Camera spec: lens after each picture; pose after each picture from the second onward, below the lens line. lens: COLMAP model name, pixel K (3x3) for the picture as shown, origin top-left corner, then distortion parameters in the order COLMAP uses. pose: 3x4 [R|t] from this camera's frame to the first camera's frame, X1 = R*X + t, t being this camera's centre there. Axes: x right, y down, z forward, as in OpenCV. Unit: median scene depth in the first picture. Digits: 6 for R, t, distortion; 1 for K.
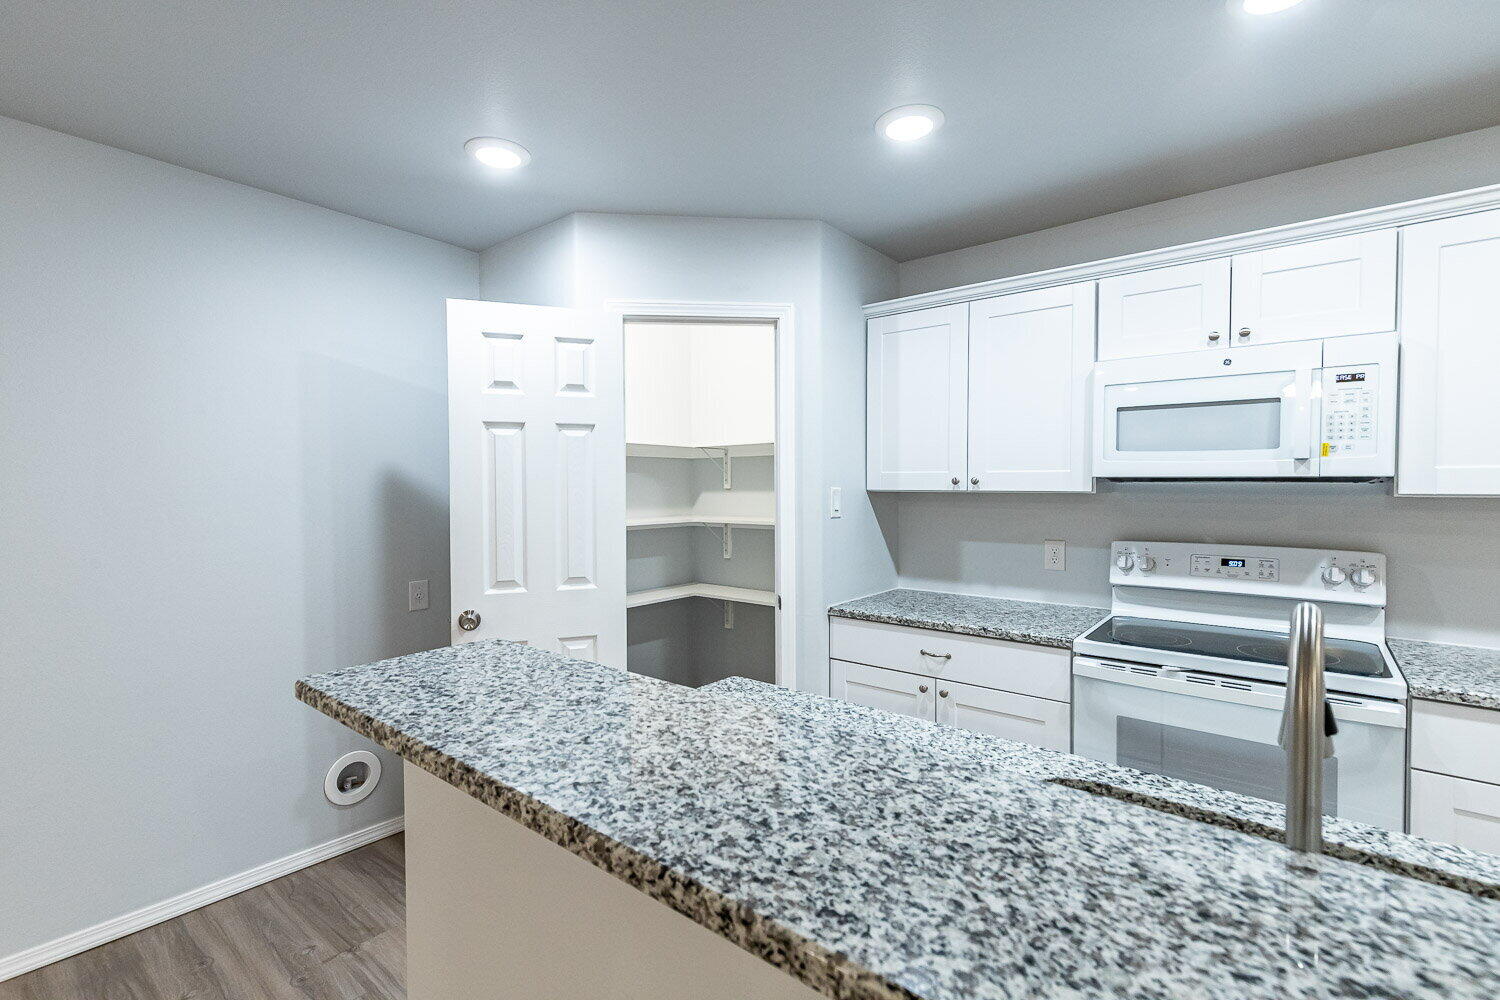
lens RADIAL K [[674.1, 0, 744.9], [0, 674.1, 498.2], [0, 0, 1]] dist [0.007635, -0.000354]
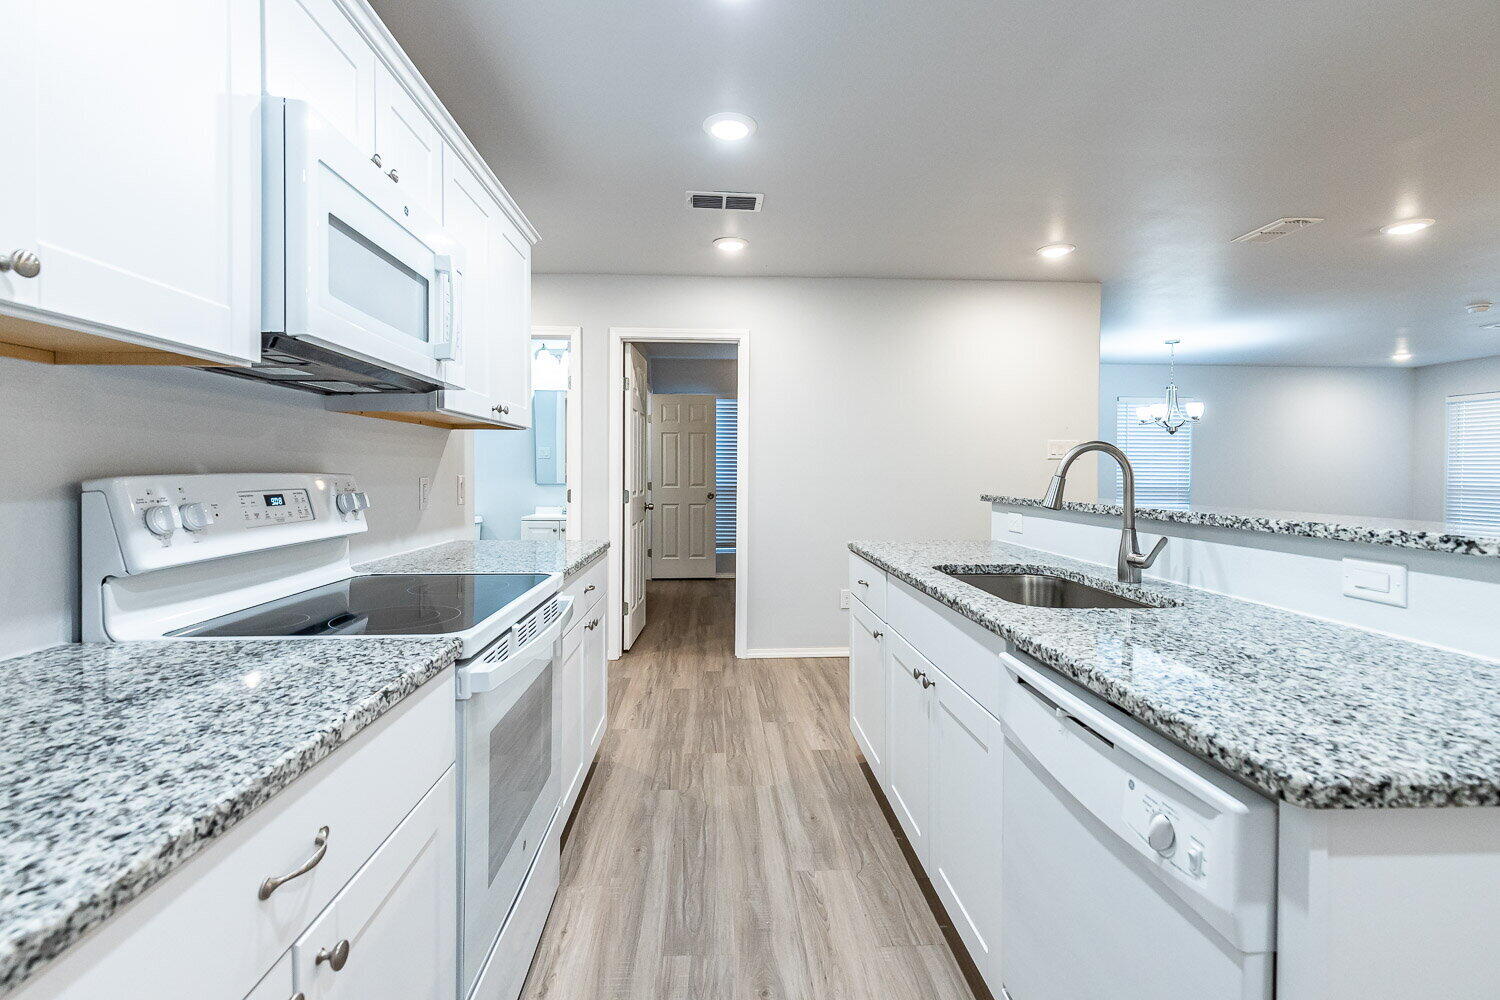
lens RADIAL K [[681.7, 0, 740.6], [0, 681.7, 480.3], [0, 0, 1]] dist [0.005527, -0.000034]
pose [[-0.667746, -0.010373, 0.744317, -0.066753], [0.012713, 0.999598, 0.025336, 0.065551], [-0.744281, 0.026380, -0.667346, 1.107303]]
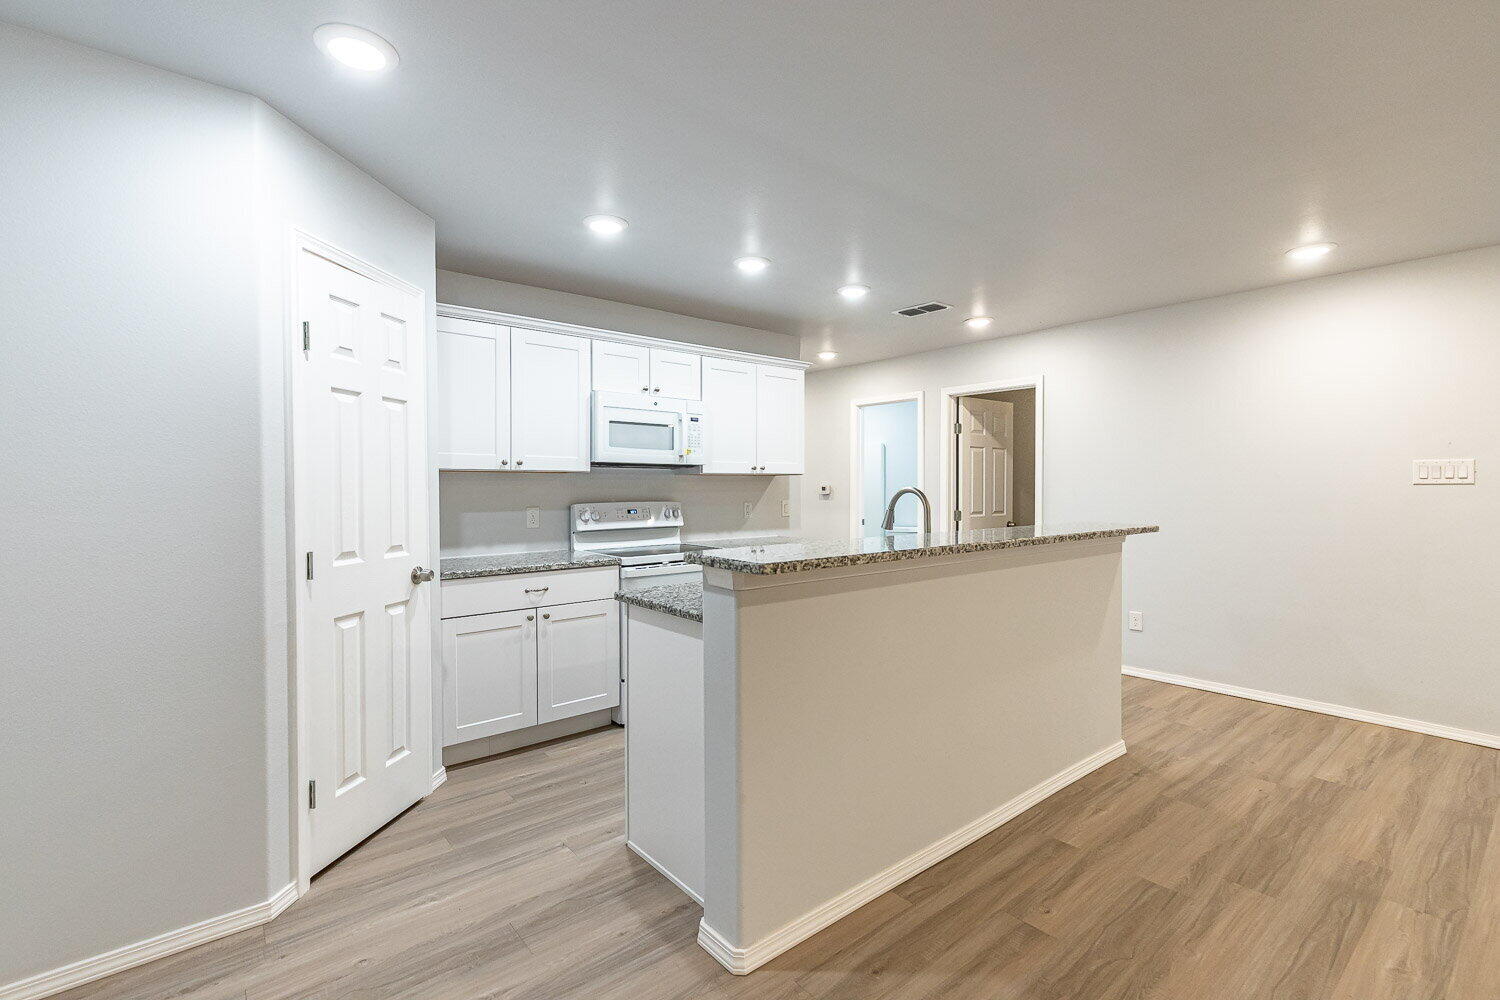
lens RADIAL K [[674.1, 0, 744.9], [0, 674.1, 498.2], [0, 0, 1]] dist [0.007635, -0.000354]
pose [[0.200433, -0.015586, 0.979583, -0.999946], [0.023019, 0.999672, 0.011196, 0.045786], [-0.979437, 0.020305, 0.200726, 0.337435]]
